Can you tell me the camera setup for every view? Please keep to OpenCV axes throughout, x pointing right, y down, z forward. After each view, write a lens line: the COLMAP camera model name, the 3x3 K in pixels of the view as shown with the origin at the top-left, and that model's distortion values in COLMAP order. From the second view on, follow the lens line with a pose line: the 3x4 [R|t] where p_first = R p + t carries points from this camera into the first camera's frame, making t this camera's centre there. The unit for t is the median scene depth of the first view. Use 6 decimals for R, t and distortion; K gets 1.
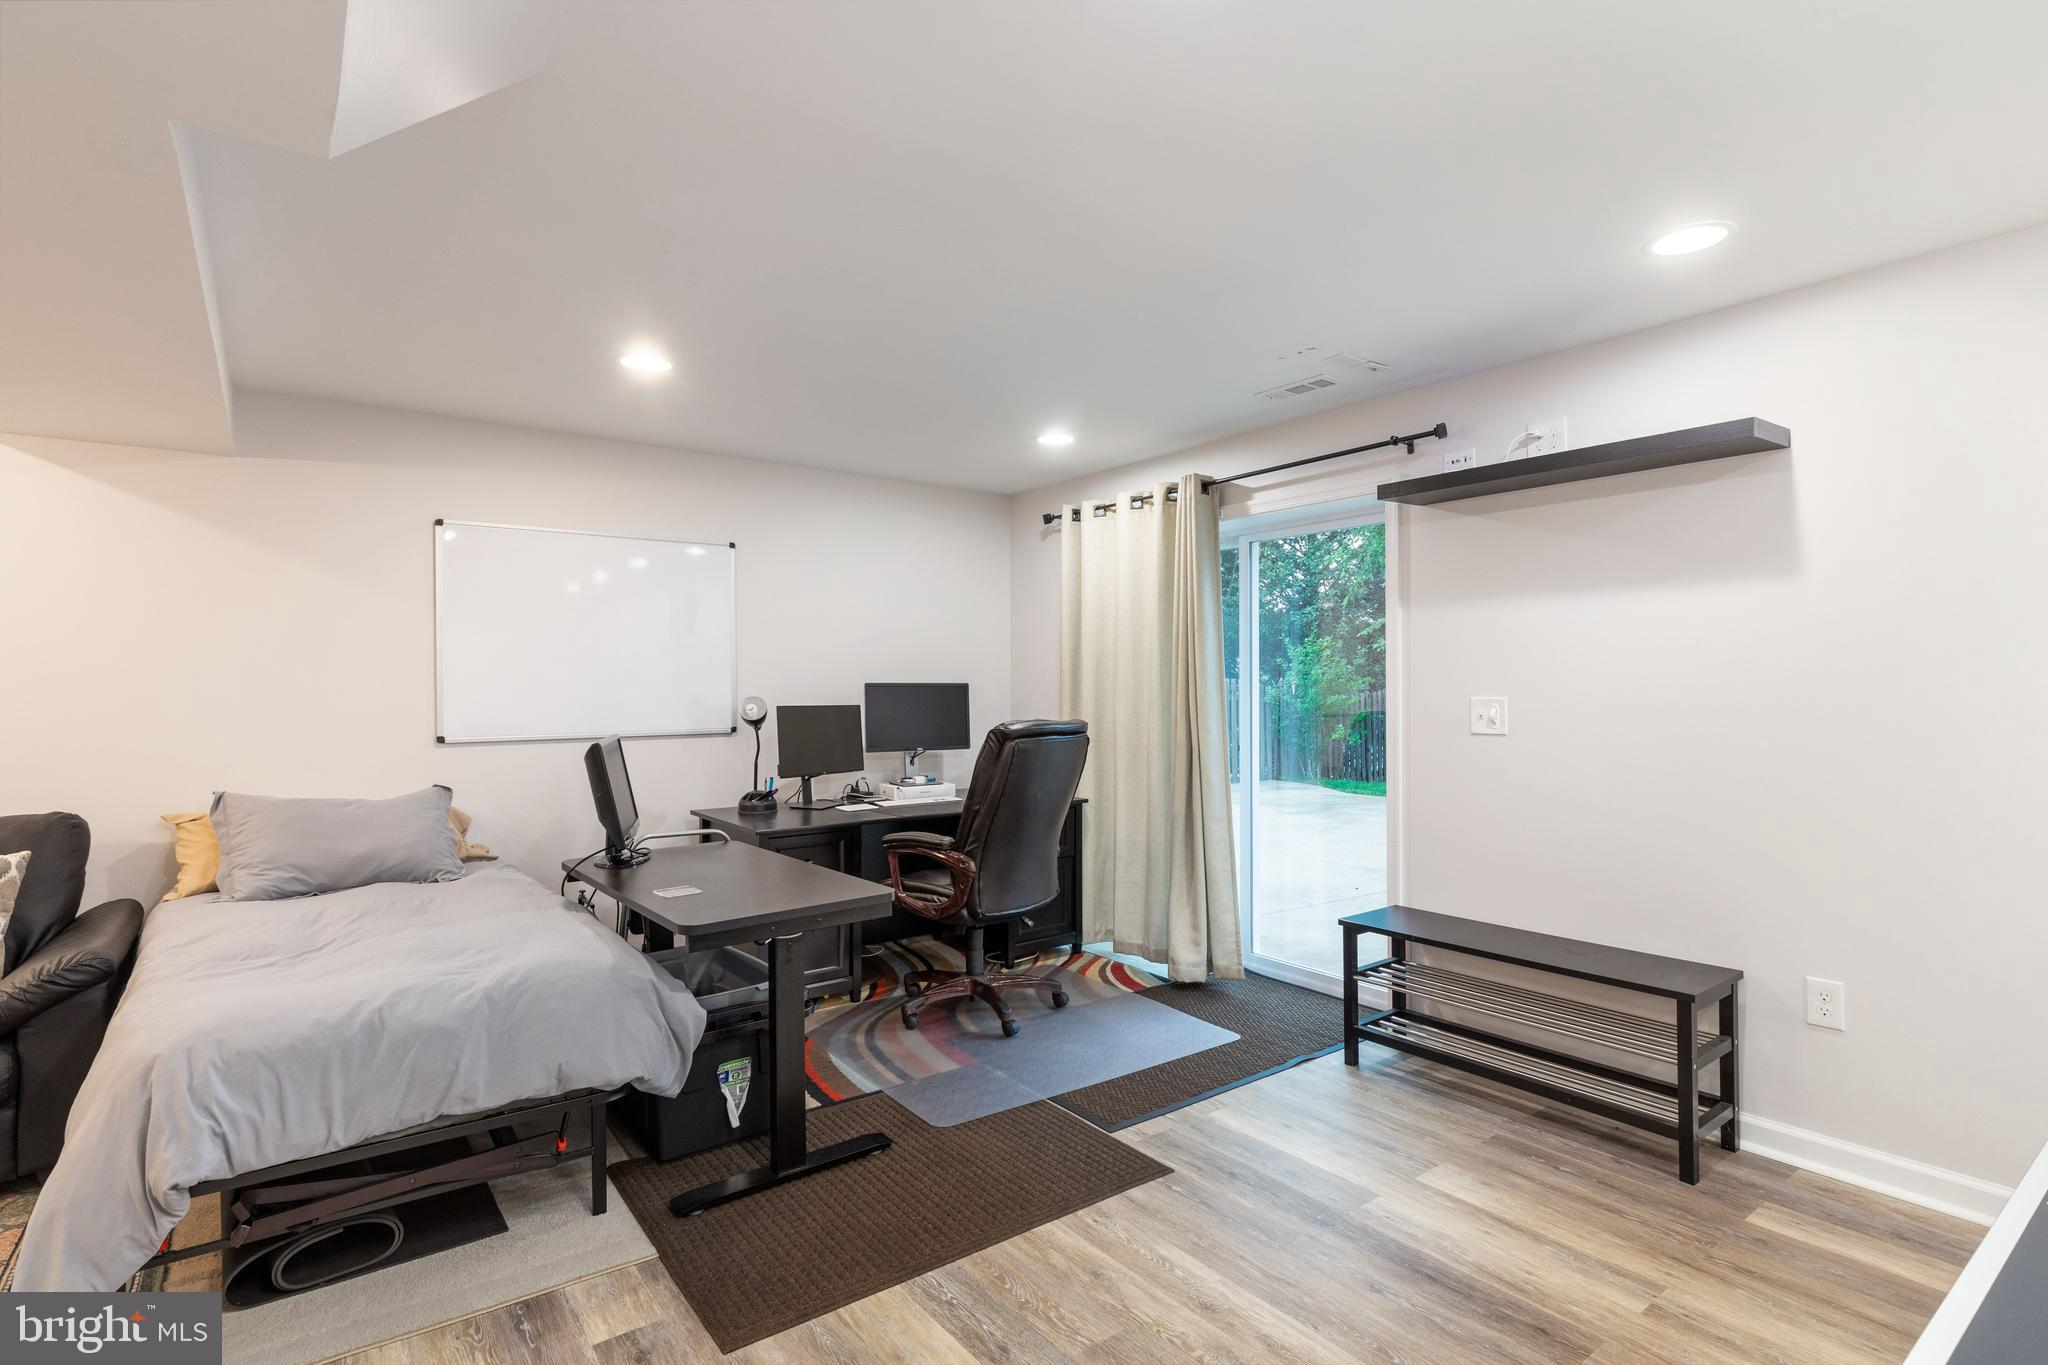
lens RADIAL K [[1008.0, 0, 1024.0], [0, 1008.0, 682.5], [0, 0, 1]] dist [-0.010232, 0.001525]
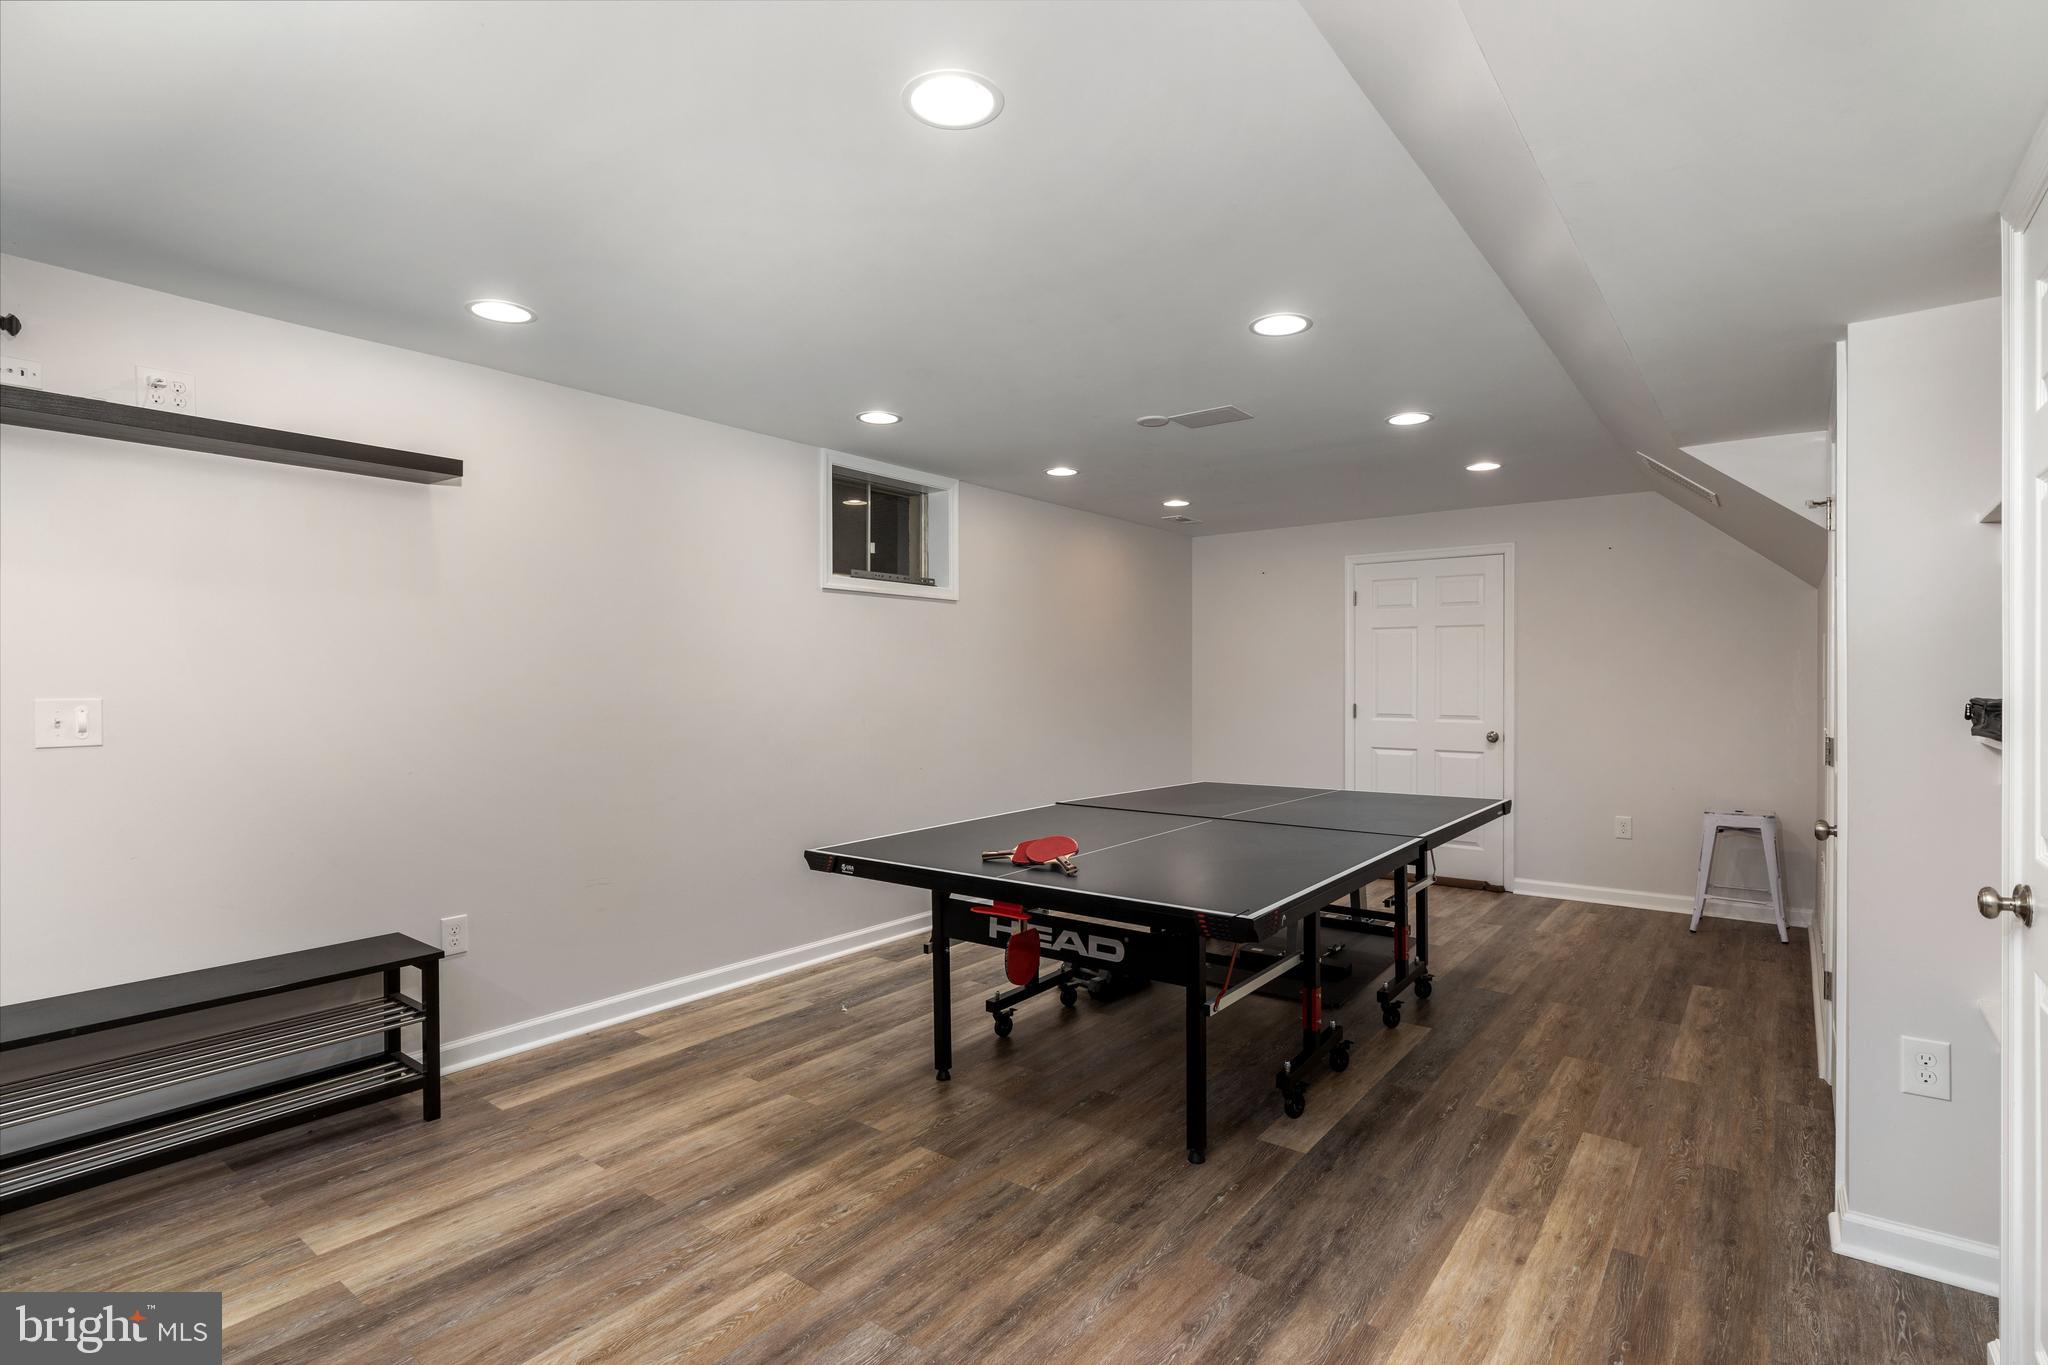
lens RADIAL K [[980.2, 0, 1024.0], [0, 980.2, 682.5], [0, 0, 1]] dist [0.000182, 0.000340]
pose [[-0.270956, 0.002394, 0.962589, -0.615133], [0.000332, 0.999997, -0.002393, 0.002319], [-0.962592, -0.000329, -0.270956, 0.669343]]
